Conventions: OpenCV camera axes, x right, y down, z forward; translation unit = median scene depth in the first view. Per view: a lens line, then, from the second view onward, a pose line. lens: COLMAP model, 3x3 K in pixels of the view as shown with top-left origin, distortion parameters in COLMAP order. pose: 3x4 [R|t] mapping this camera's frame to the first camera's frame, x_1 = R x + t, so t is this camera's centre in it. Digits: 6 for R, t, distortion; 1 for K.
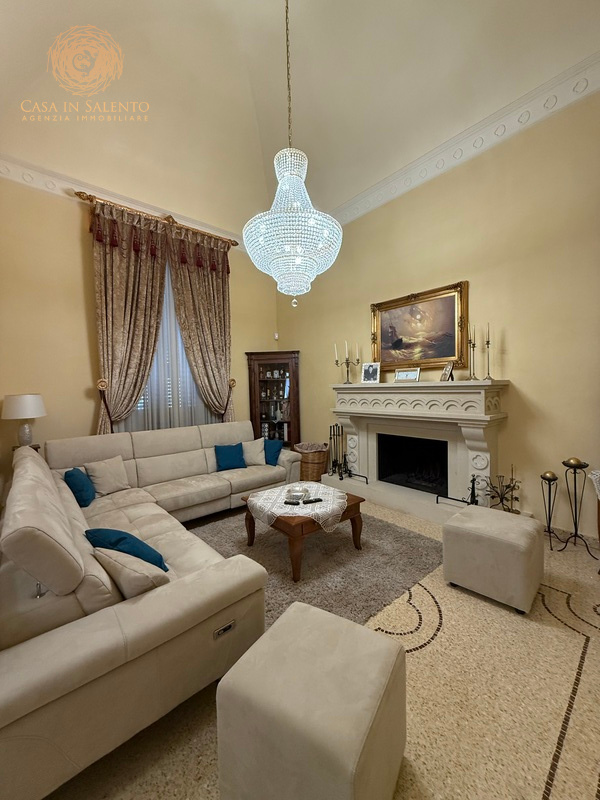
lens RADIAL K [[317.9, 0, 300.8], [0, 317.9, 396.7], [0, 0, 1]] dist [0.000603, -0.000100]
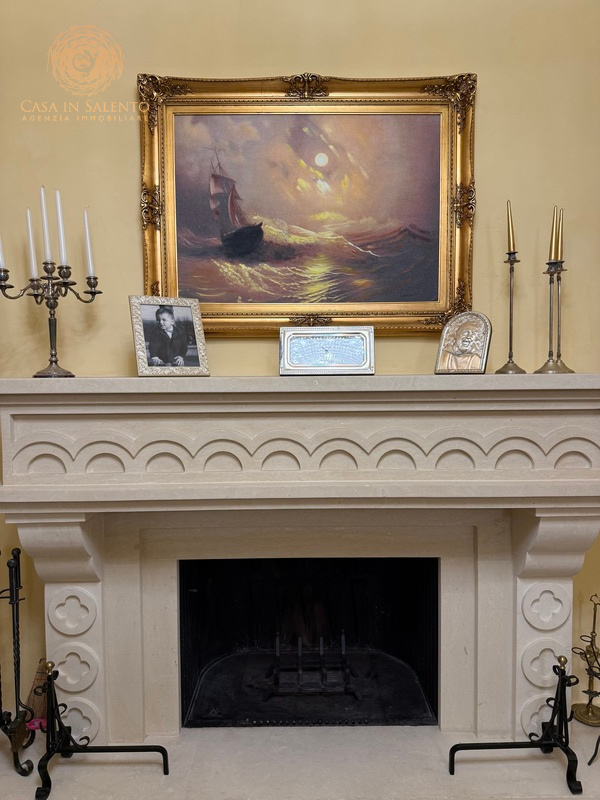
lens RADIAL K [[561.8, 0, 299.6], [0, 561.8, 403.4], [0, 0, 1]] dist [0.107013, -0.159365]
pose [[0.650215, -0.025992, 0.759306, -0.061080], [0.017074, 0.999662, 0.019599, -0.027210], [-0.759559, 0.000221, 0.650439, 0.622946]]
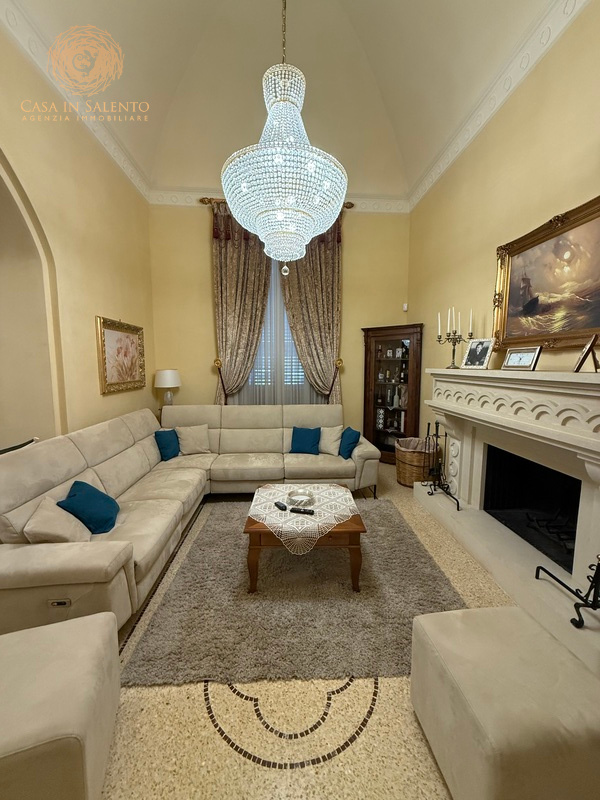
lens RADIAL K [[317.9, 0, 300.8], [0, 317.9, 396.7], [0, 0, 1]] dist [0.000603, -0.000100]
pose [[0.791543, 0.086229, -0.604999, 0.339062], [-0.037927, 0.995018, 0.092195, -0.031934], [0.609935, -0.050031, 0.790870, 0.231812]]
